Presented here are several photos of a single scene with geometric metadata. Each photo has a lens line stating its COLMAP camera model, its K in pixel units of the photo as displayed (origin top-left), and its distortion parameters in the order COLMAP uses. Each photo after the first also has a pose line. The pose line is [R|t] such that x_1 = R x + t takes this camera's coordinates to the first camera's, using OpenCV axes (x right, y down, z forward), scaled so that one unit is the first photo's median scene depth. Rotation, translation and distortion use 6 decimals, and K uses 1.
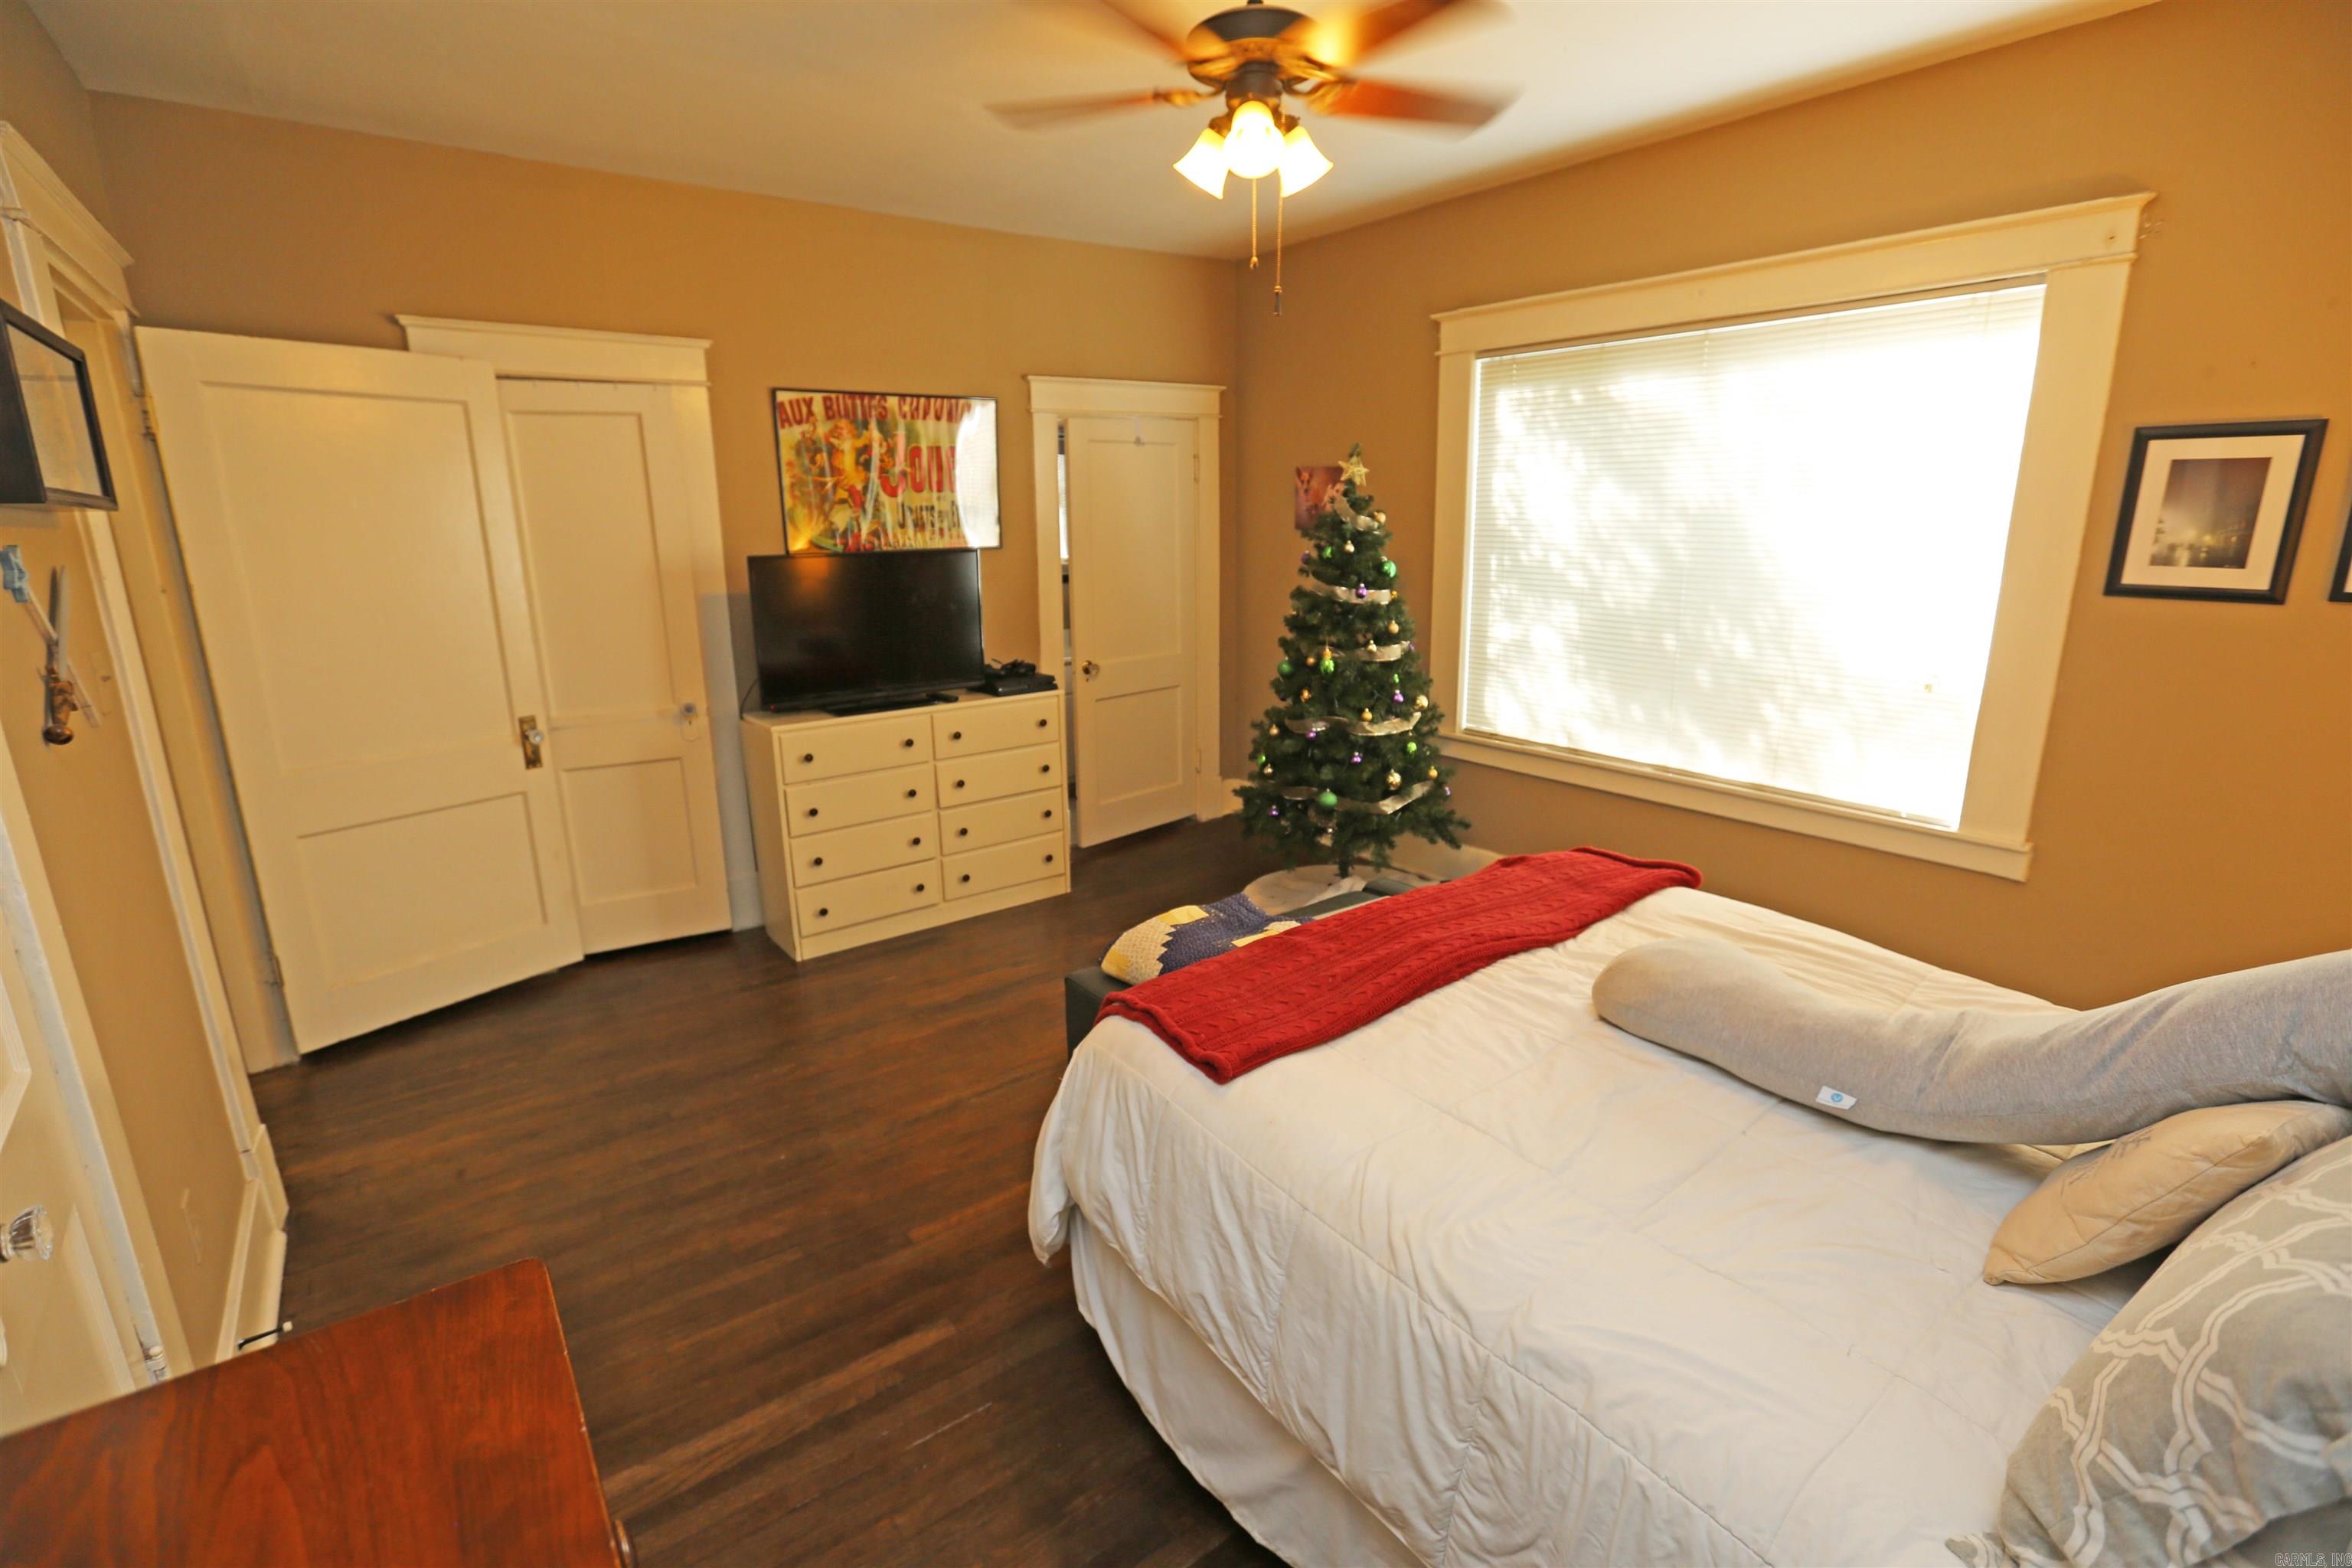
lens RADIAL K [[1073.1, 0, 1178.5], [0, 1073.1, 770.4], [0, 0, 1]] dist [-0.002387, 0.002083]
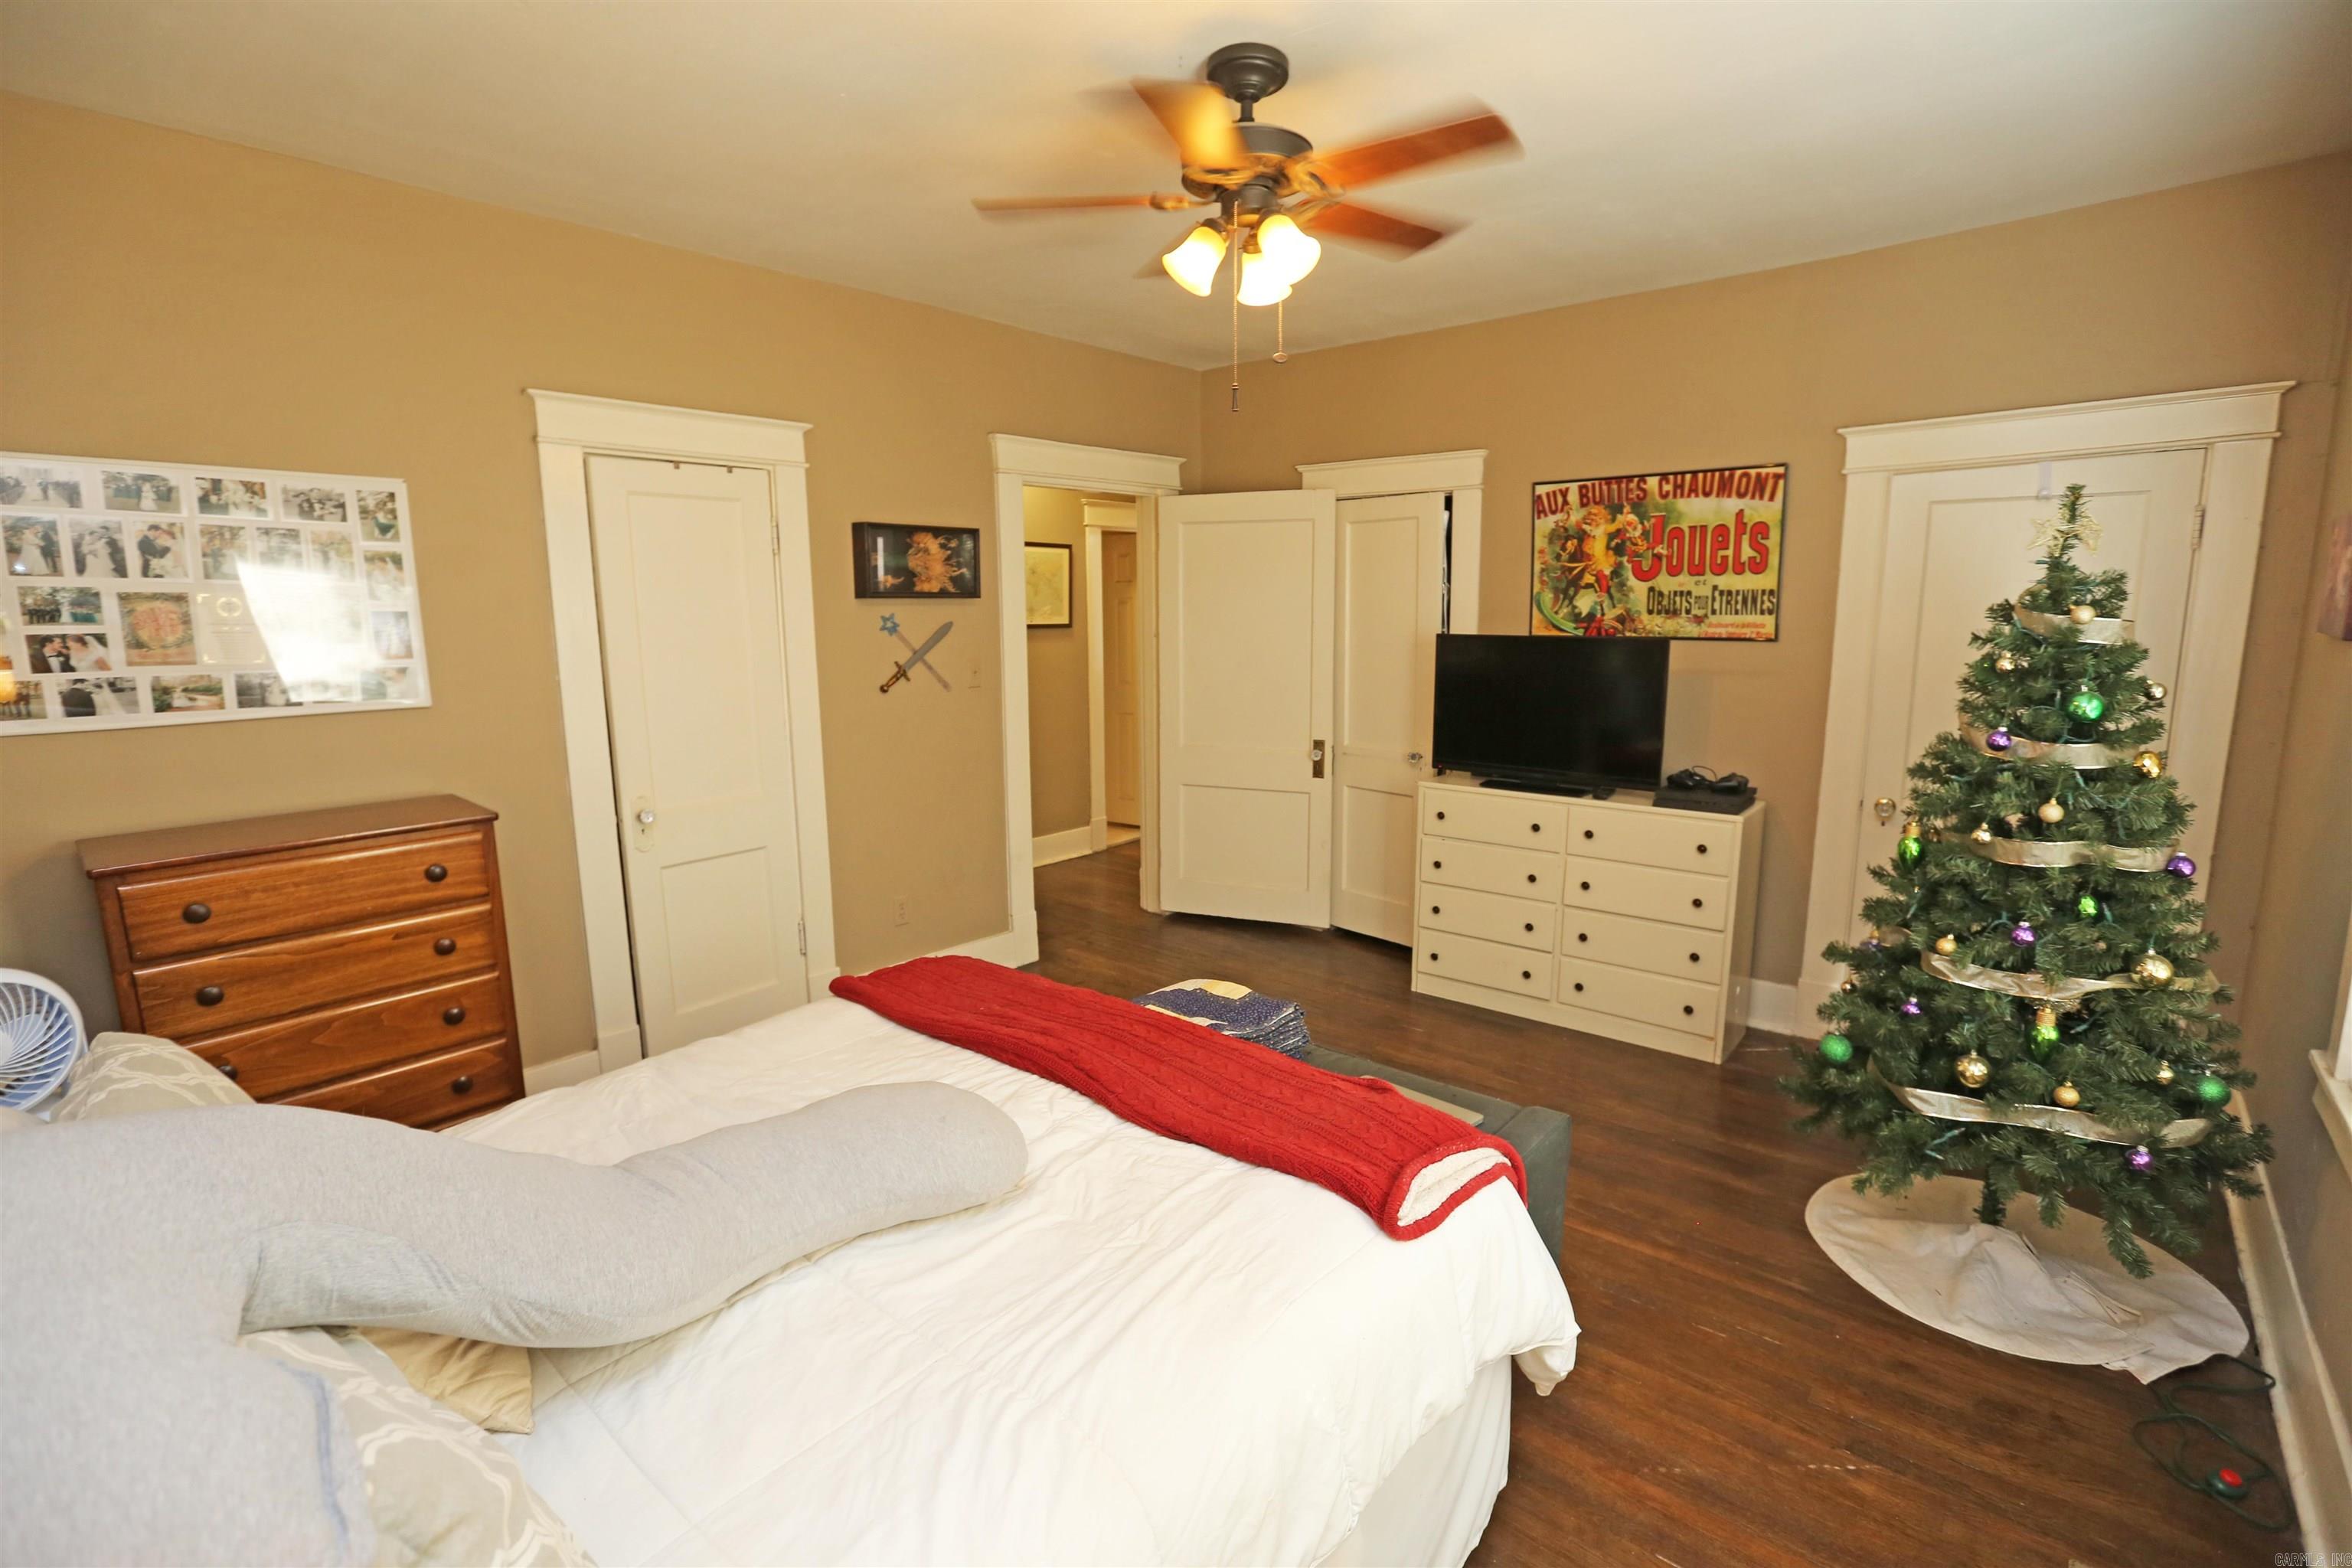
lens RADIAL K [[1073.1, 0, 1169.4], [0, 1073.1, 786.3], [0, 0, 1]] dist [-0.002387, 0.002083]
pose [[0.236186, 0.179975, -0.954895, 0.622942], [-0.225544, 0.966014, 0.126284, -0.113949], [0.945170, 0.185544, 0.268751, 0.415776]]
